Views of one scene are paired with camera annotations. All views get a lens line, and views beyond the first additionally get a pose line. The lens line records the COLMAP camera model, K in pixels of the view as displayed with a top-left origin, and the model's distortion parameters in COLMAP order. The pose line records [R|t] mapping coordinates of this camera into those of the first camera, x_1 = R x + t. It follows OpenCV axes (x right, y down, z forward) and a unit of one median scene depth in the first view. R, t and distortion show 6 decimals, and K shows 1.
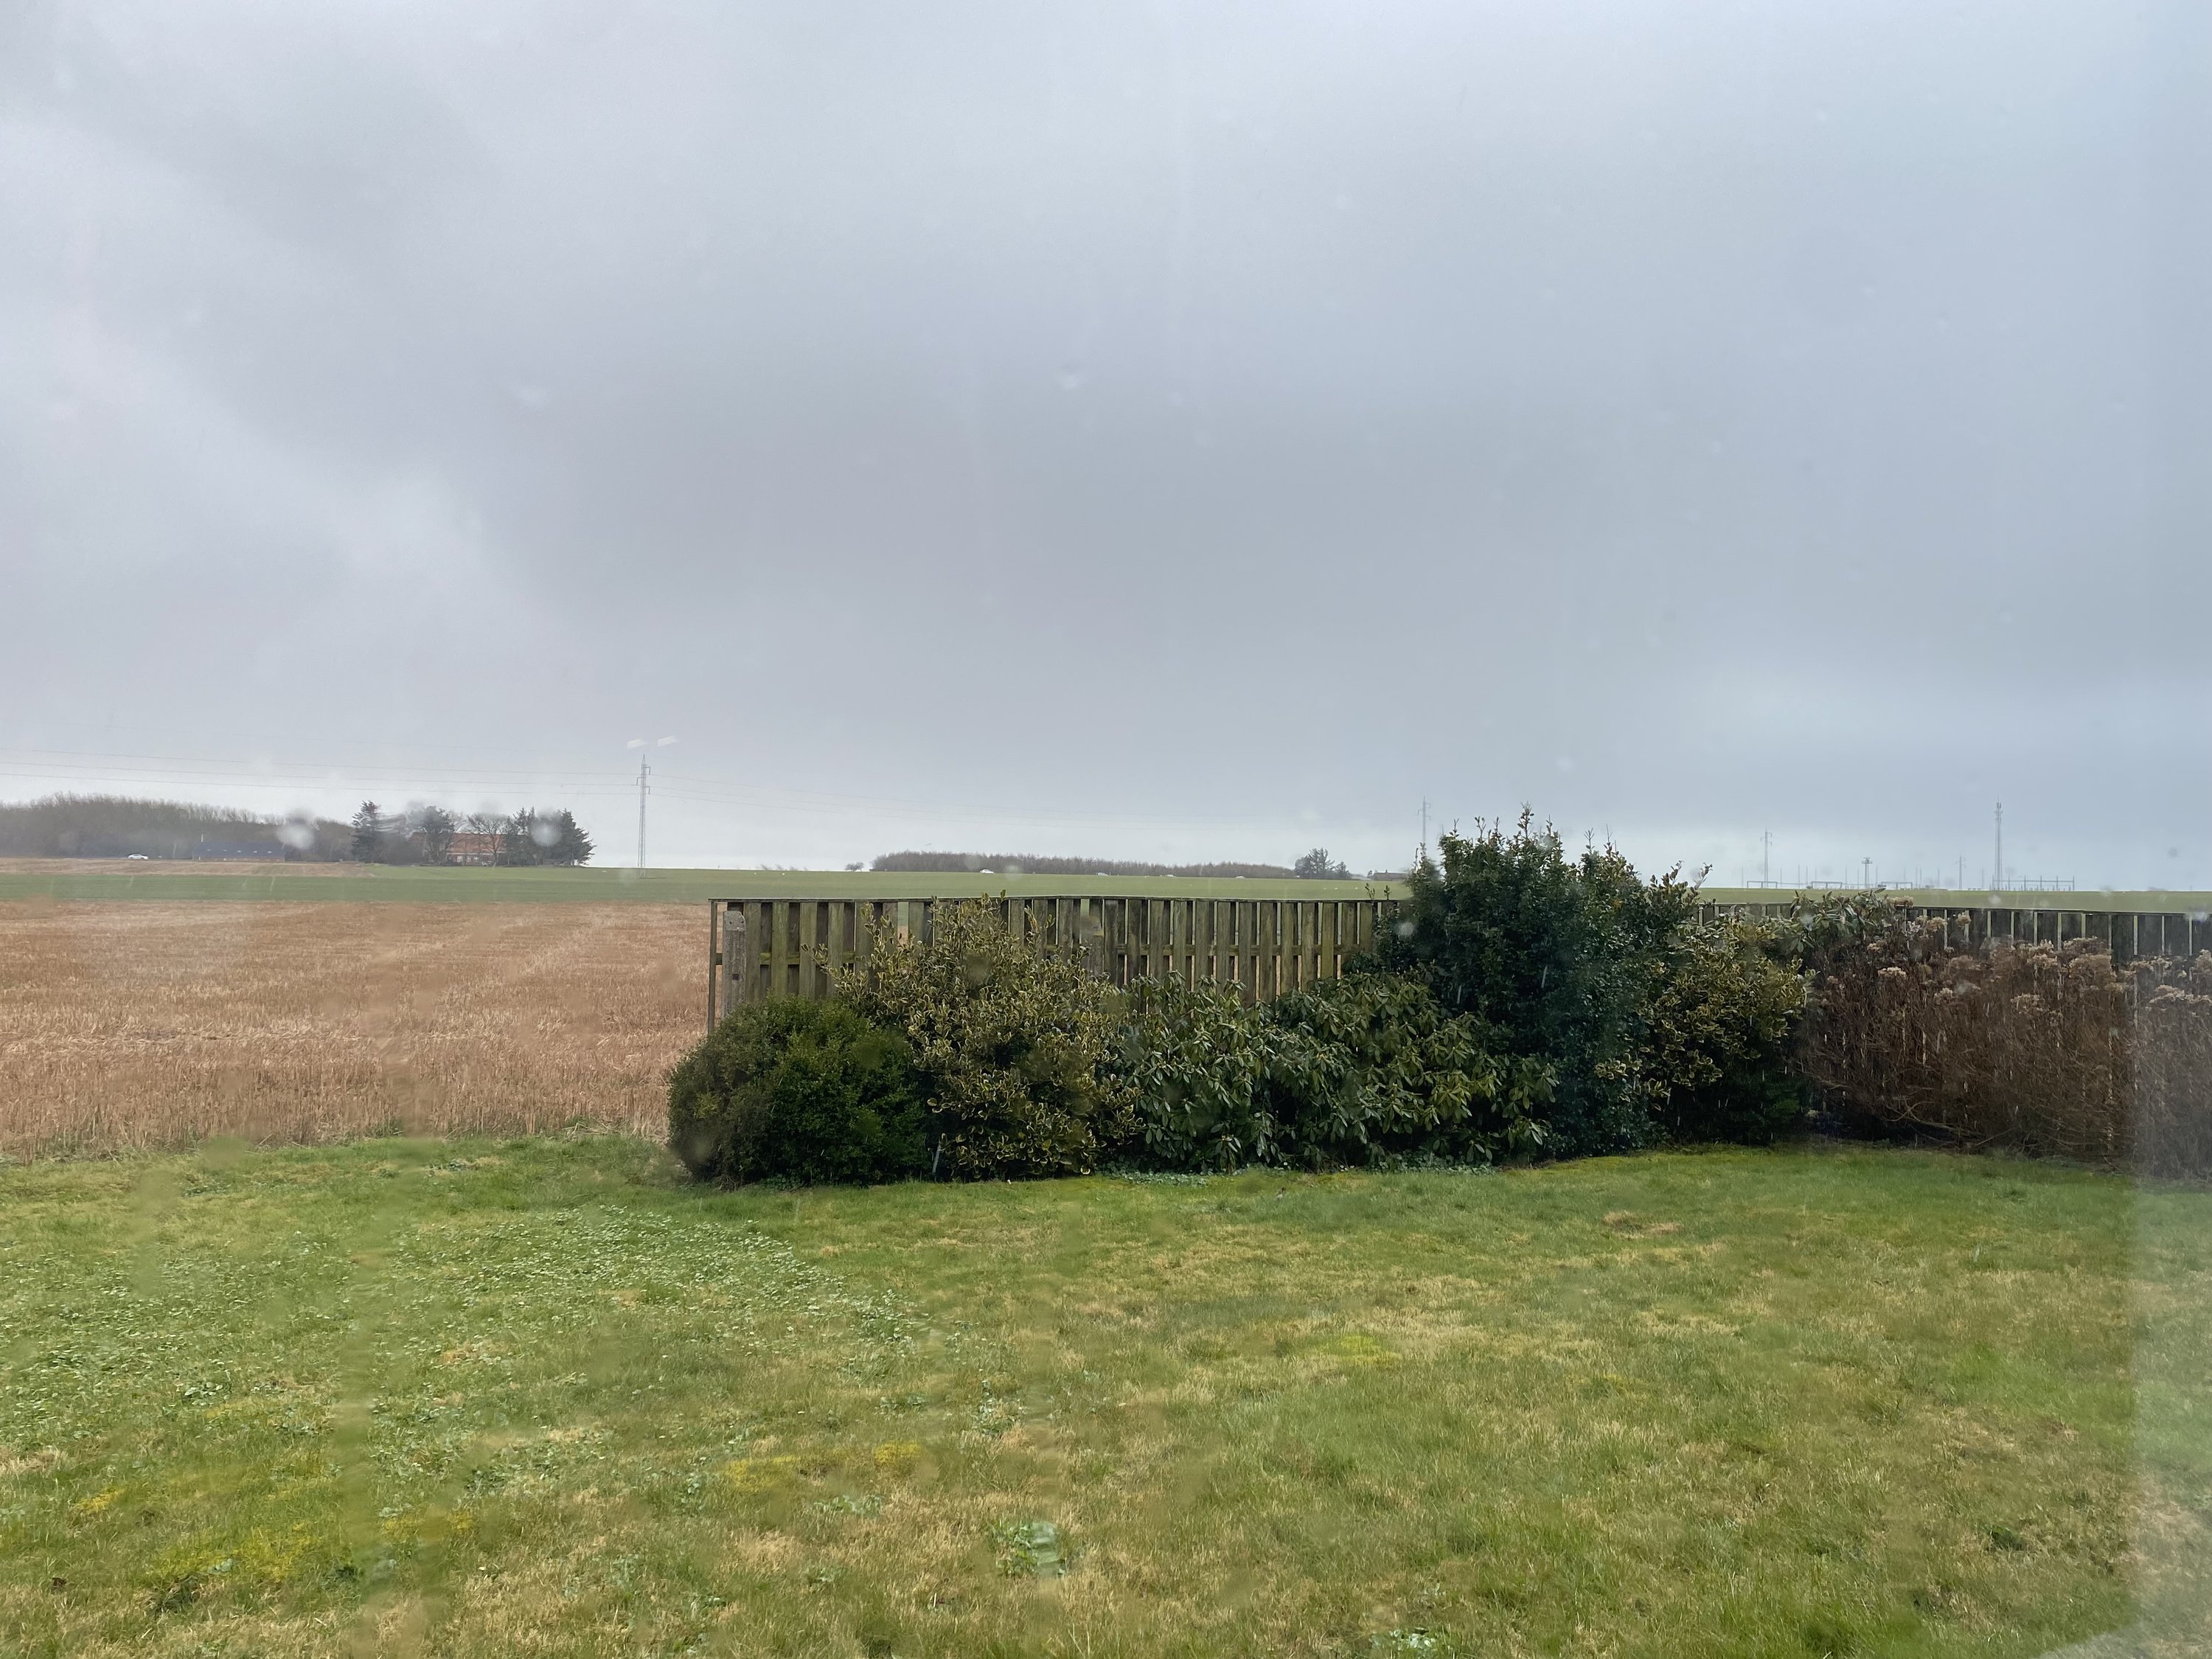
lens RADIAL K [[1681.9, 0, 1096.9], [0, 1681.9, 831.5], [0, 0, 1]] dist [0.048968, -0.042557]
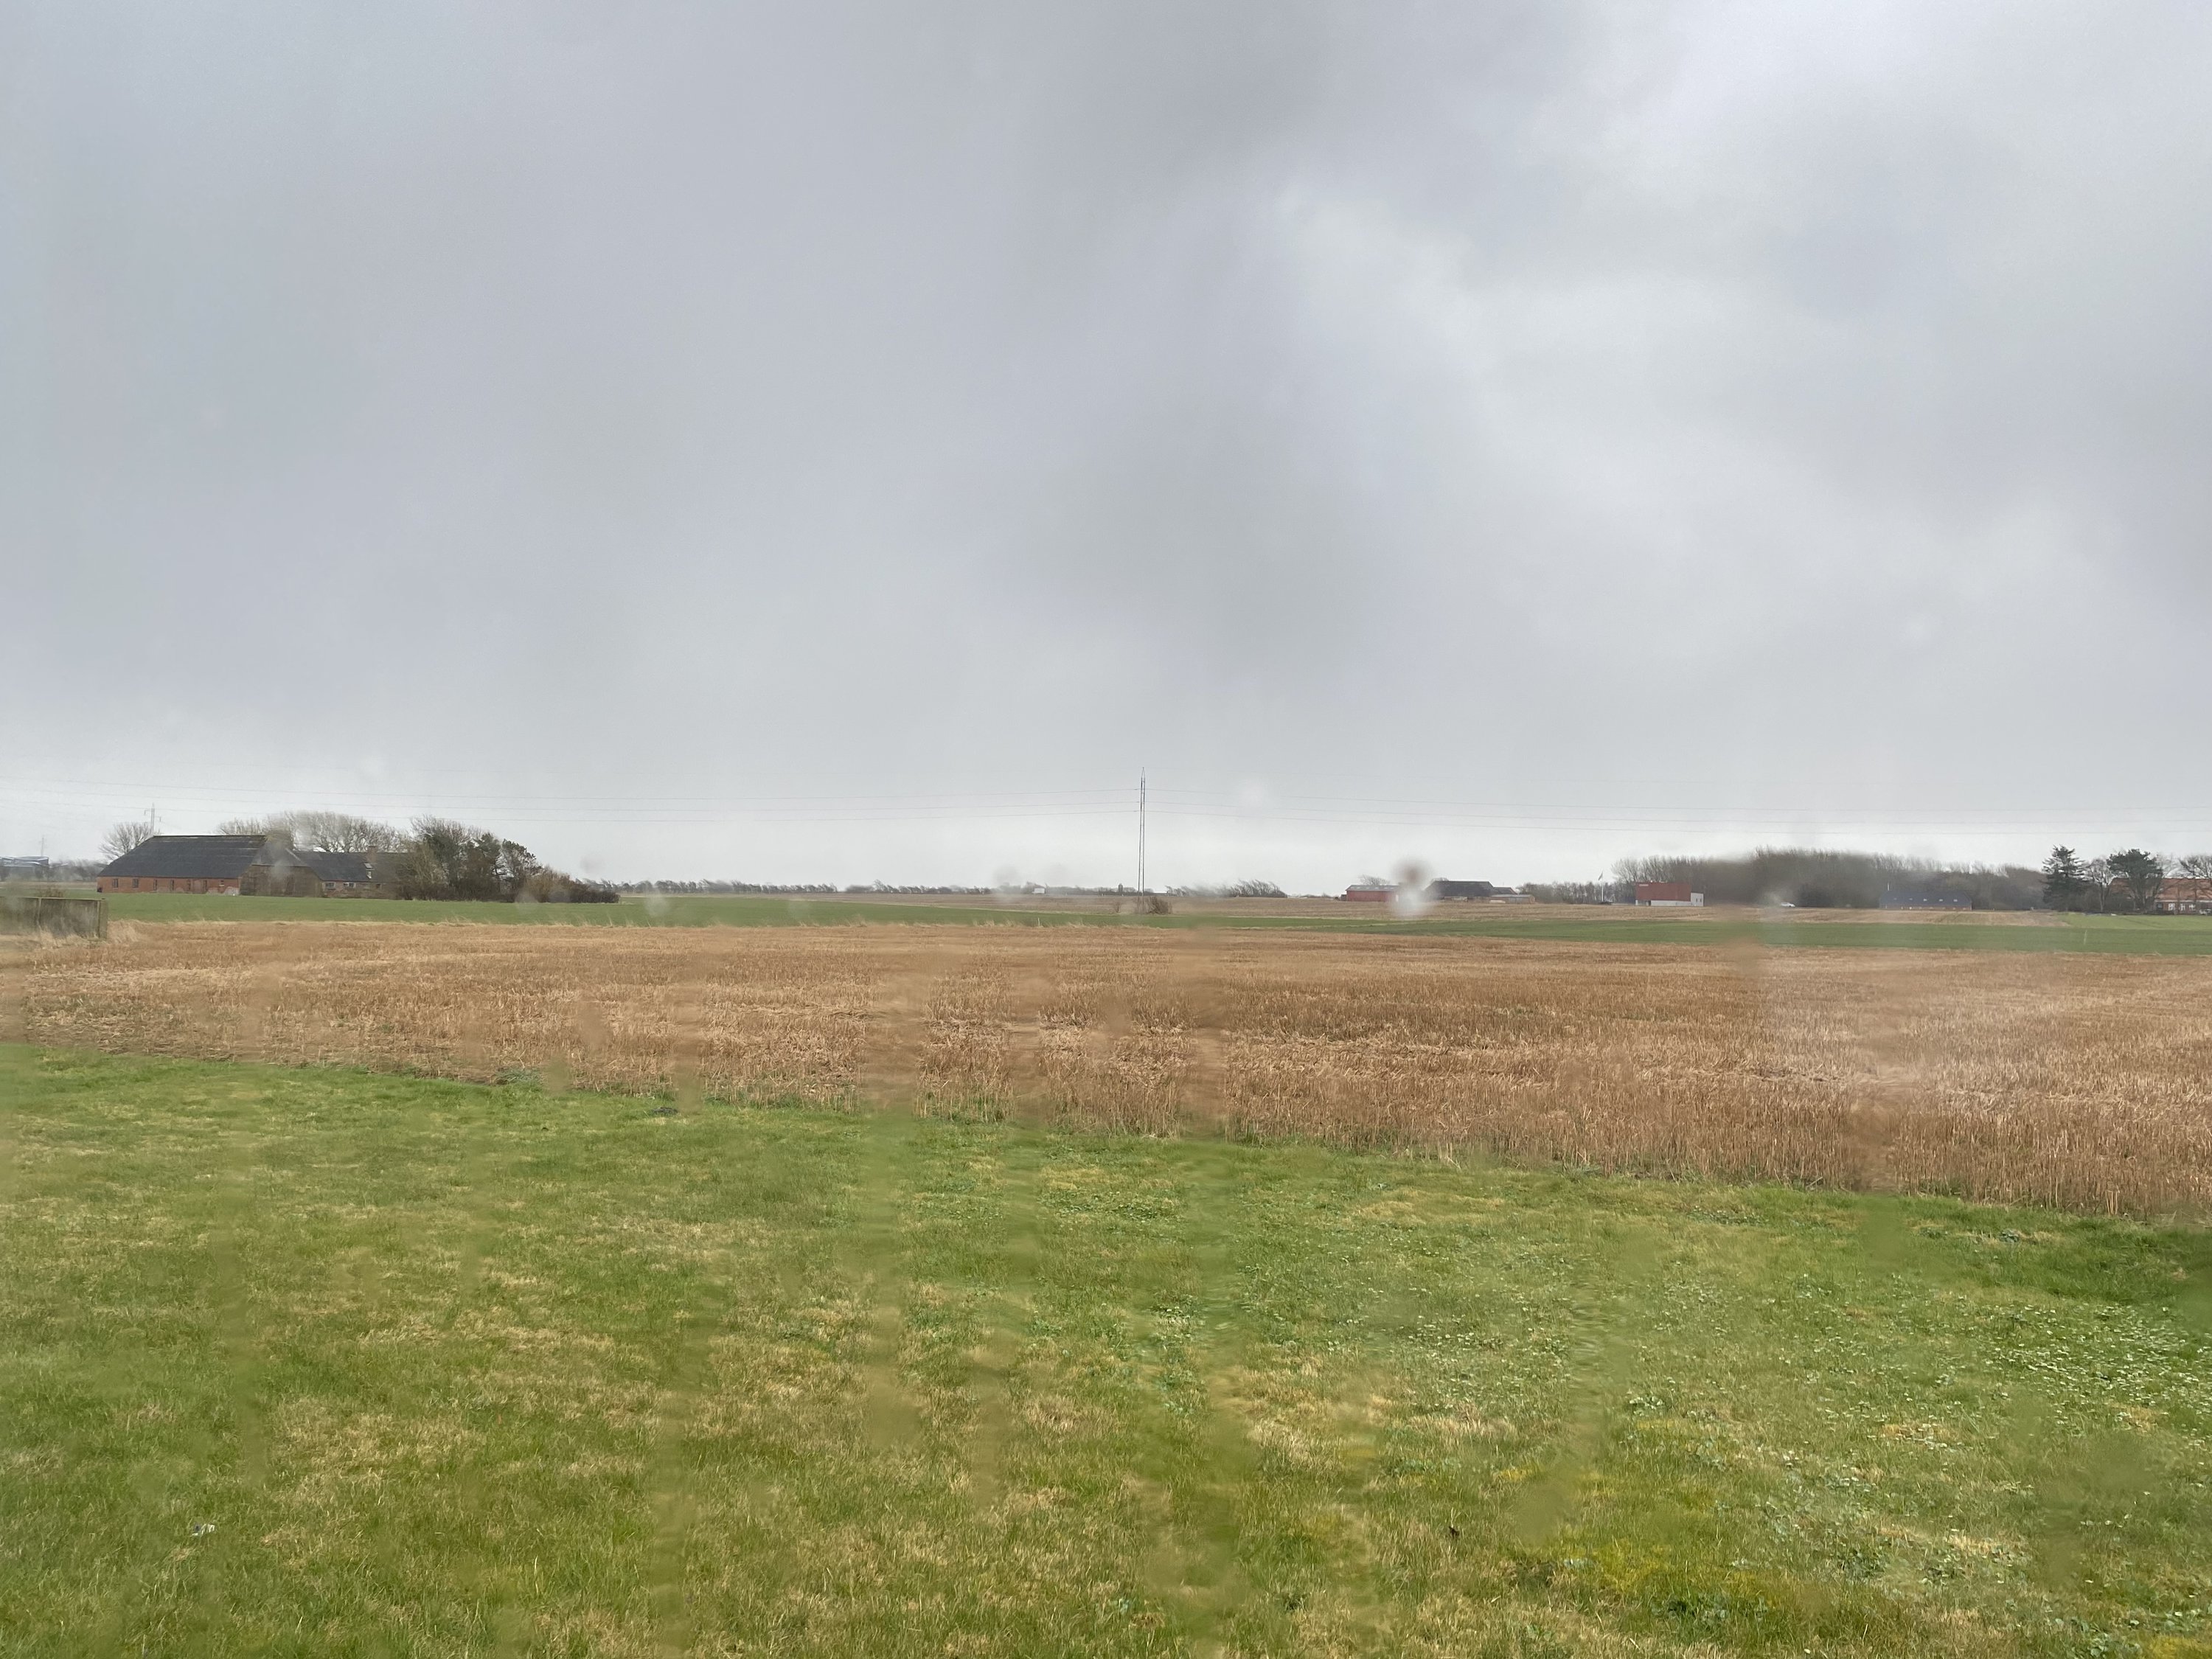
lens RADIAL K [[1681.9, 0, 1099.7], [0, 1681.9, 832.5], [0, 0, 1]] dist [0.048968, -0.042557]
pose [[0.605756, -0.042770, -0.794500, 0.125056], [0.020575, 0.999062, -0.038096, 0.005251], [0.795384, 0.006730, 0.606068, 0.080619]]
